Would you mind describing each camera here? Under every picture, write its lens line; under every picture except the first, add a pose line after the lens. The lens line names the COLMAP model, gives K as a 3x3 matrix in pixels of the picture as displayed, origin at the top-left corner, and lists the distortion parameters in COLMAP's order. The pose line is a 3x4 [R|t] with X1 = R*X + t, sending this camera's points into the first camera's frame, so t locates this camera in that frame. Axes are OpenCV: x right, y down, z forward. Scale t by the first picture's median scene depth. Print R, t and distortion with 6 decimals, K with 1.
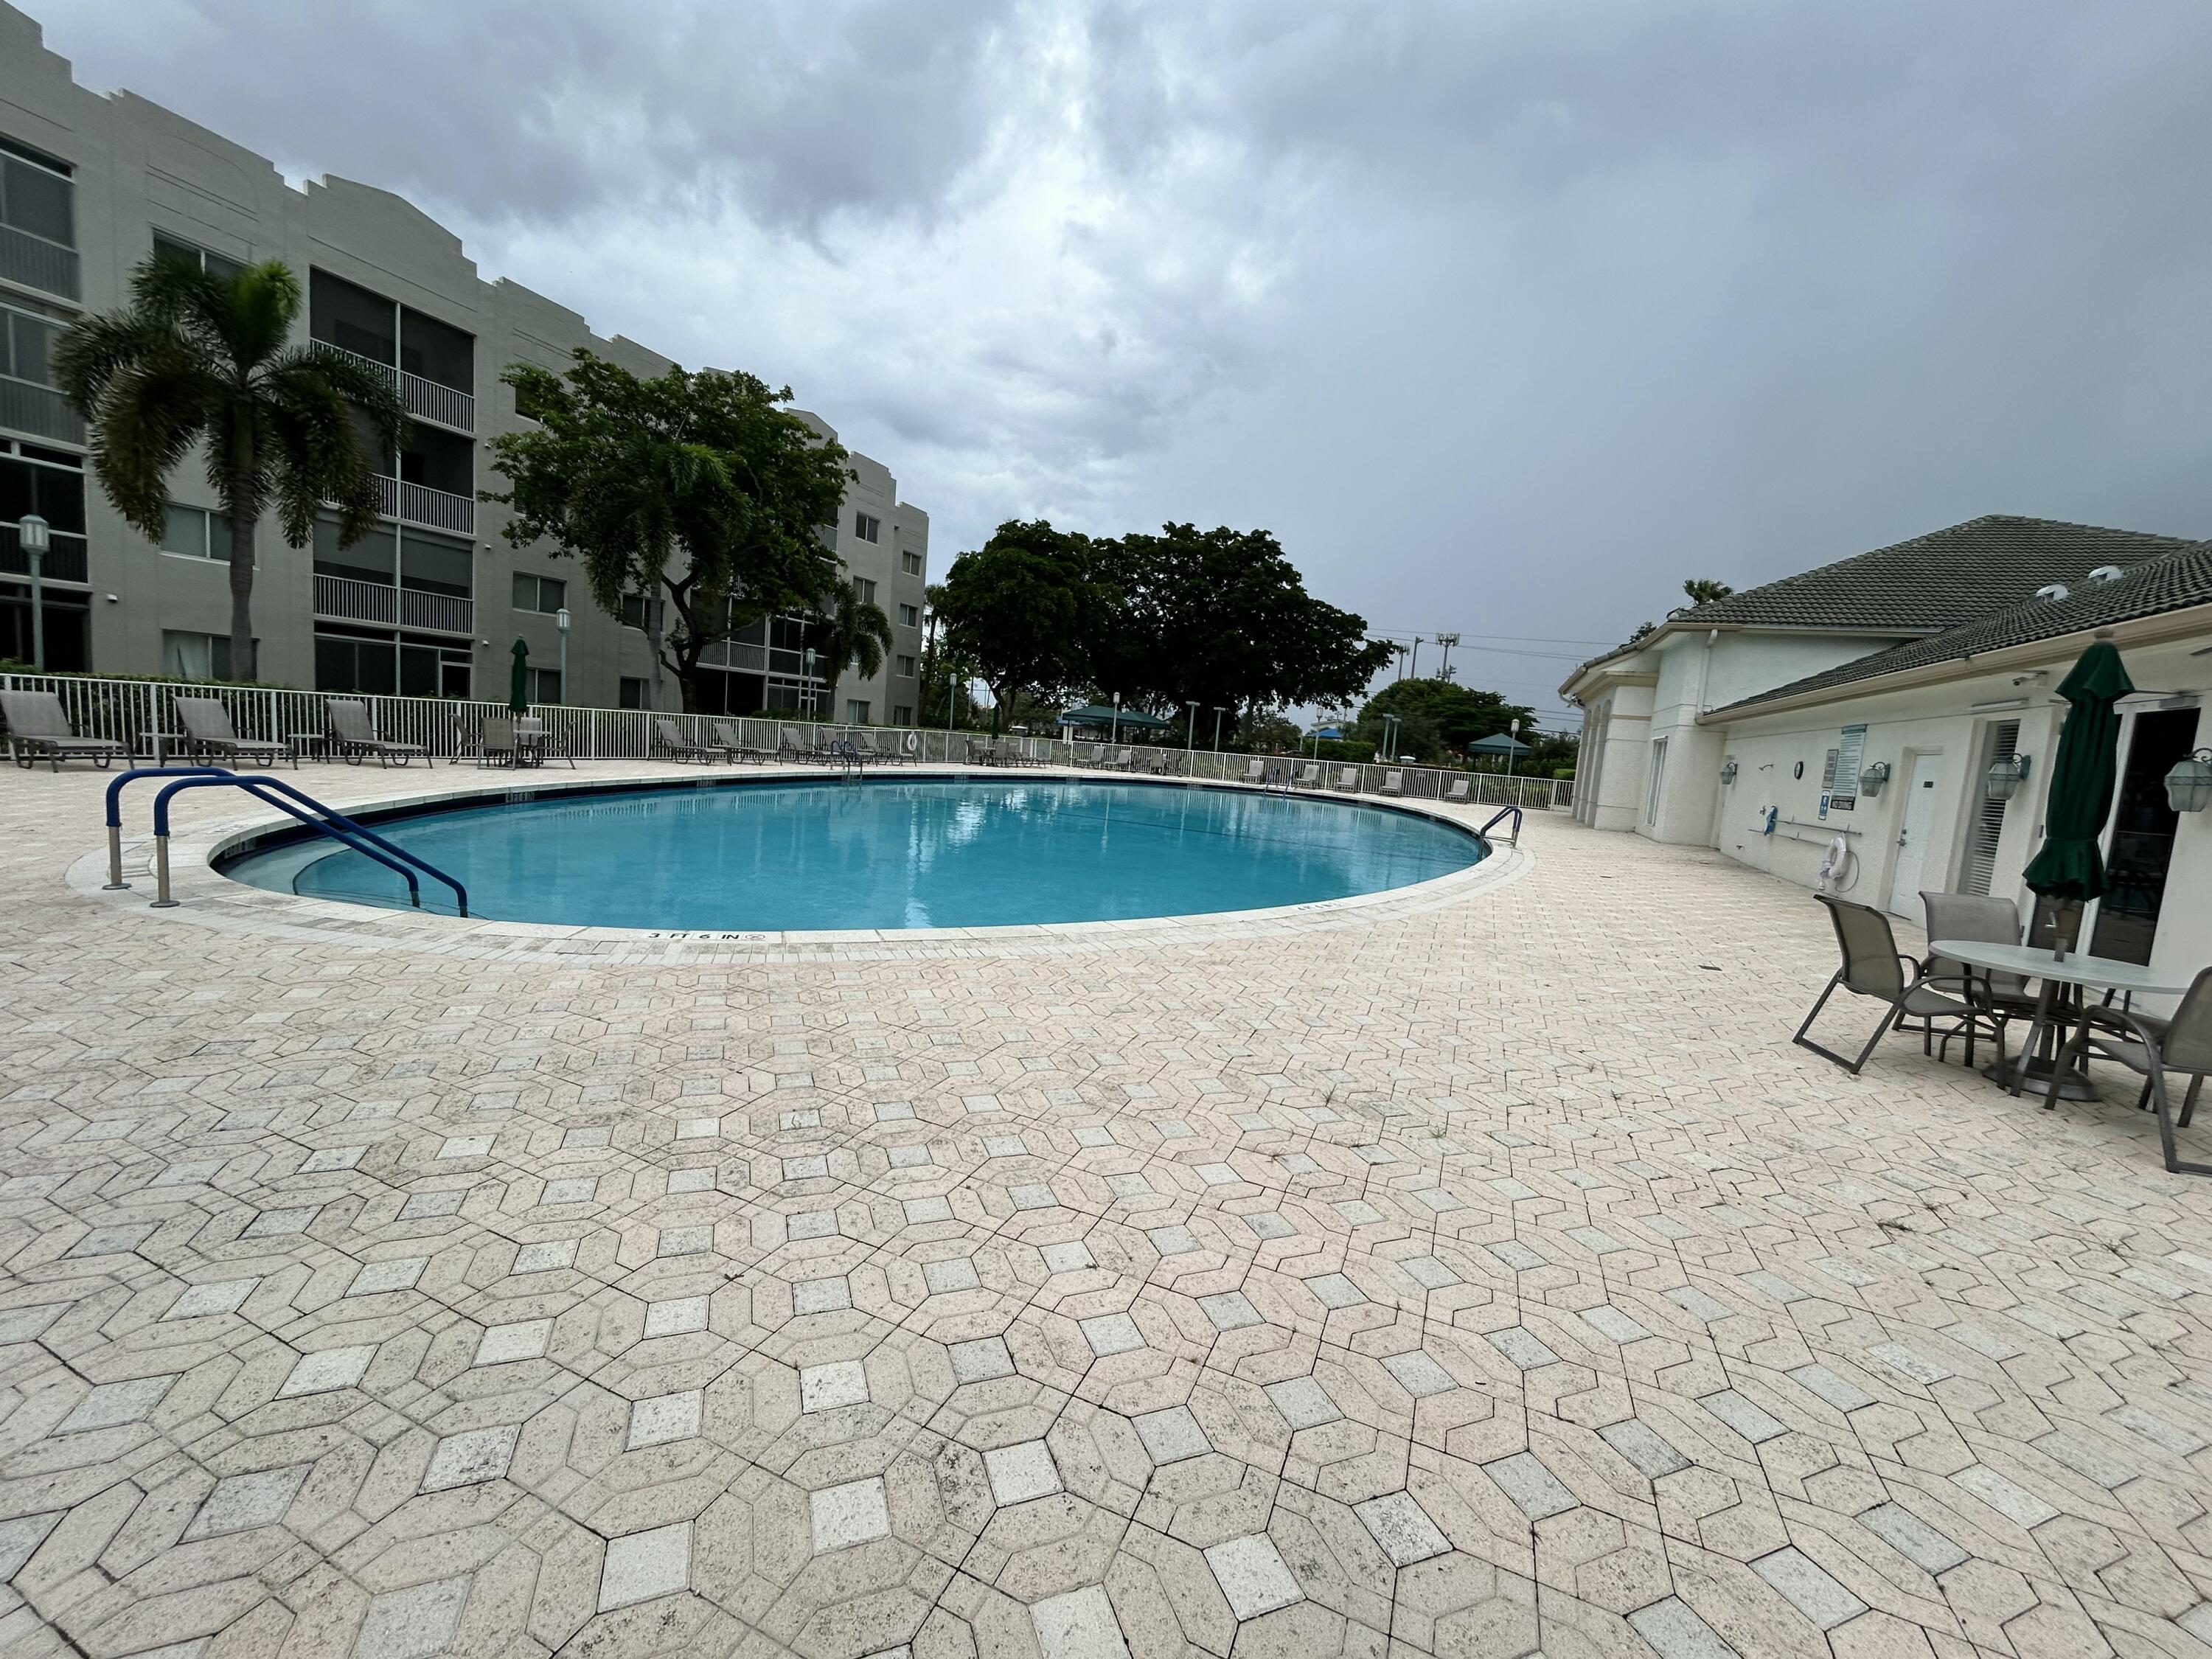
lens RADIAL K [[895.6, 0, 1106.9], [0, 895.6, 825.7], [0, 0, 1]] dist [0.008173, -0.000194]
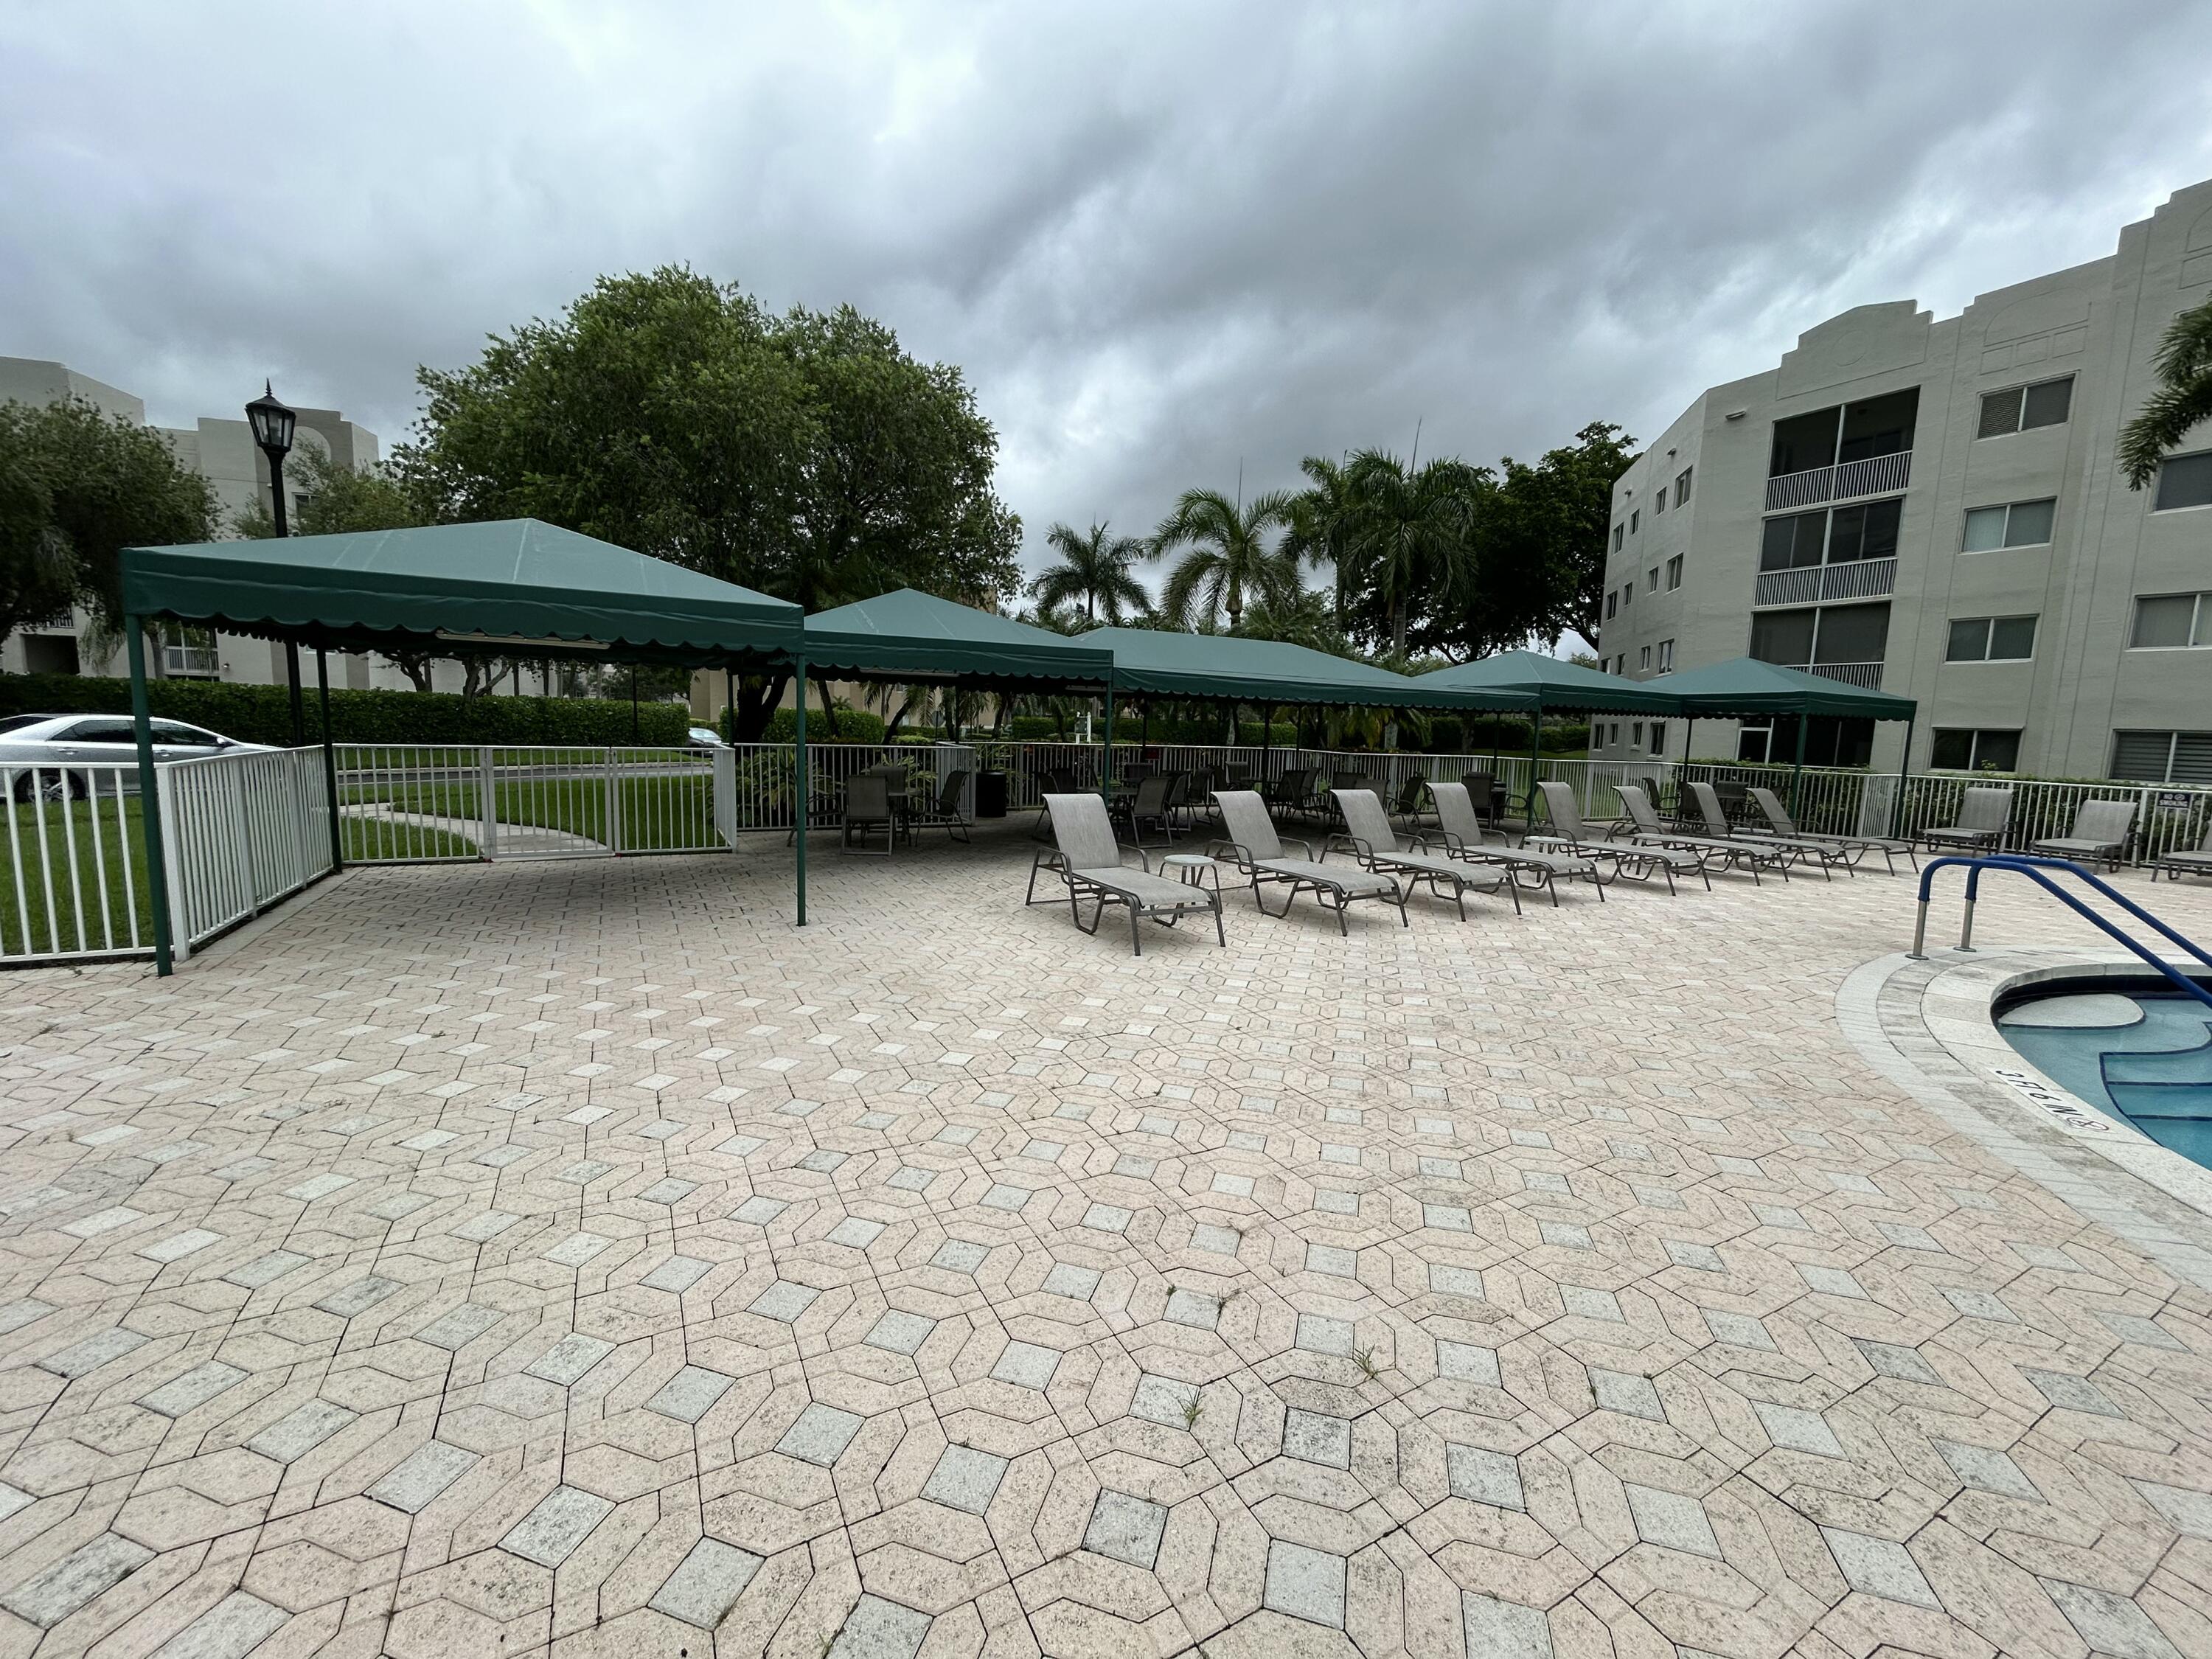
lens RADIAL K [[895.6, 0, 1111.7], [0, 895.6, 834.9], [0, 0, 1]] dist [0.008173, -0.000194]
pose [[-0.612872, -0.002126, -0.790180, 0.967304], [-0.164942, 0.978312, 0.125298, -0.078635], [0.772776, 0.207125, -0.599930, 1.404810]]
